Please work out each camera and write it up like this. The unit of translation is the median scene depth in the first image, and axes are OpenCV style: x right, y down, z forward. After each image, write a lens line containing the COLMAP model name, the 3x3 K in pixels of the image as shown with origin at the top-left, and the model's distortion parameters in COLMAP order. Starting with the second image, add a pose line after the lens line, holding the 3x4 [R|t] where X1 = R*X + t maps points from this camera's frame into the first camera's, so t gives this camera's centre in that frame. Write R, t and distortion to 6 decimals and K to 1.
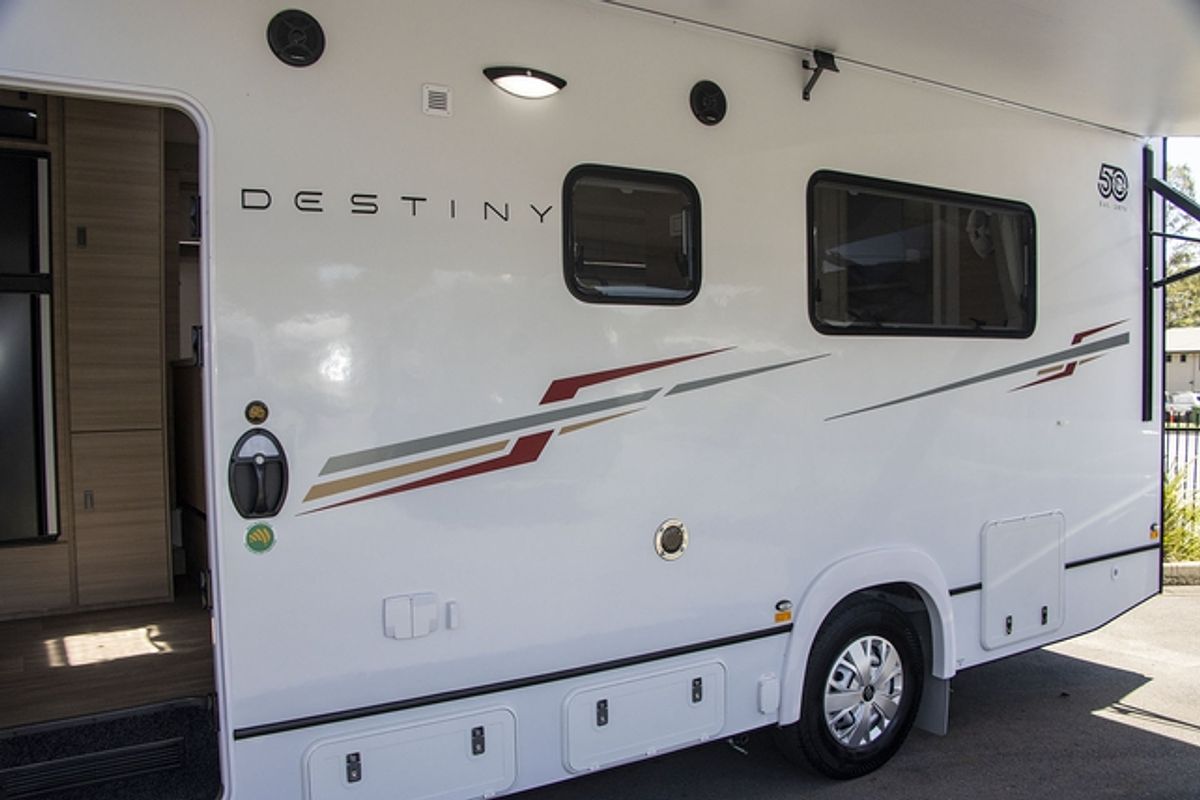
lens RADIAL K [[1012.1, 0, 603.5], [0, 1012.1, 419.6], [0, 0, 1]] dist [-0.189957, 0.165256]
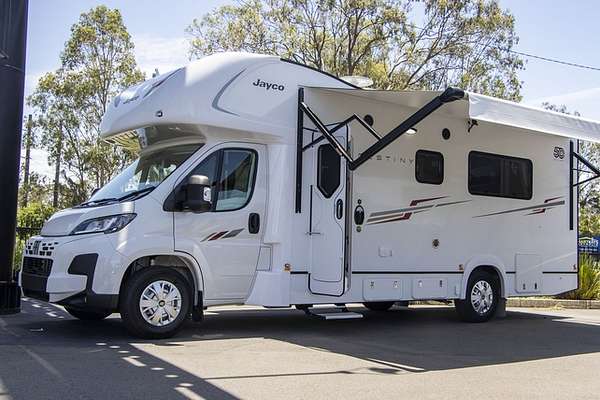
lens RADIAL K [[778.6, 0, 300.0], [0, 778.6, 200.0], [0, 0, 1]] dist [-0.098865, 0.024324]
pose [[0.996980, 0.040590, 0.066205, -0.574423], [-0.032553, 0.992451, -0.118242, 0.280259], [-0.070504, 0.115730, 0.990775, -1.709440]]
